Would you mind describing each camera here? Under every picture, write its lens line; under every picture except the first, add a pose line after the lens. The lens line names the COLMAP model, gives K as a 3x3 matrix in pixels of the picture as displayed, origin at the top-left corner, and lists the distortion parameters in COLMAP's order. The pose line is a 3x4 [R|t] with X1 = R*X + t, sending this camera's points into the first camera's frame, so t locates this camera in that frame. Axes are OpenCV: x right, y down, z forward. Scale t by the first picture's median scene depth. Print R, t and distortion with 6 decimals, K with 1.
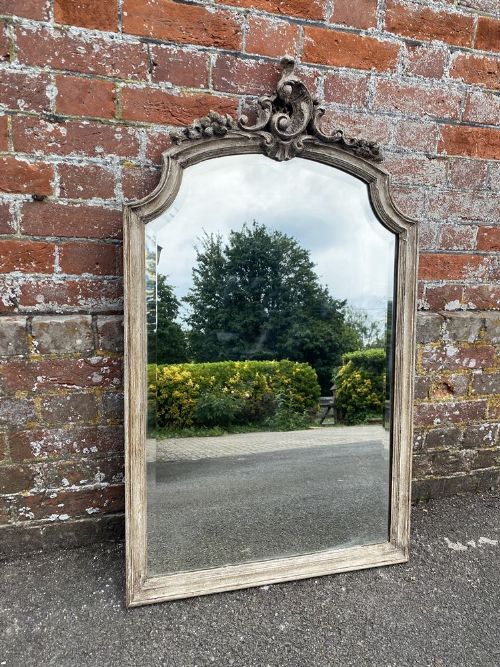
lens RADIAL K [[491.8, 0, 247.6], [0, 491.8, 326.7], [0, 0, 1]] dist [0.003773, -0.000490]
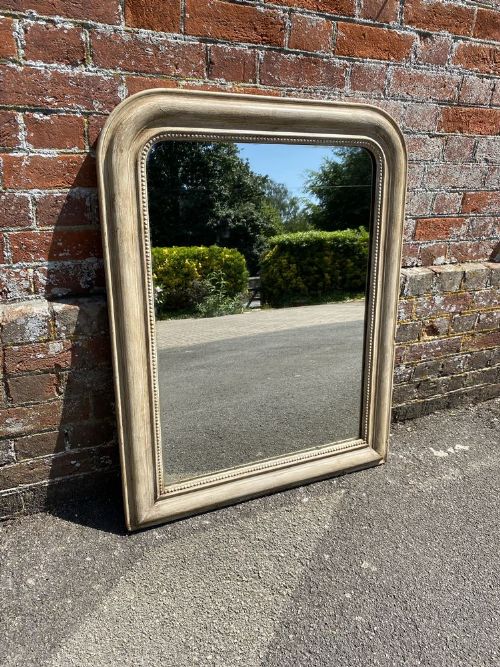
lens RADIAL K [[491.8, 0, 247.6], [0, 491.8, 326.7], [0, 0, 1]] dist [0.003773, -0.000490]
pose [[0.989656, -0.056739, 0.131767, -0.246183], [0.035774, 0.987055, 0.156341, -0.106012], [-0.138932, -0.150010, 0.978874, -0.141524]]
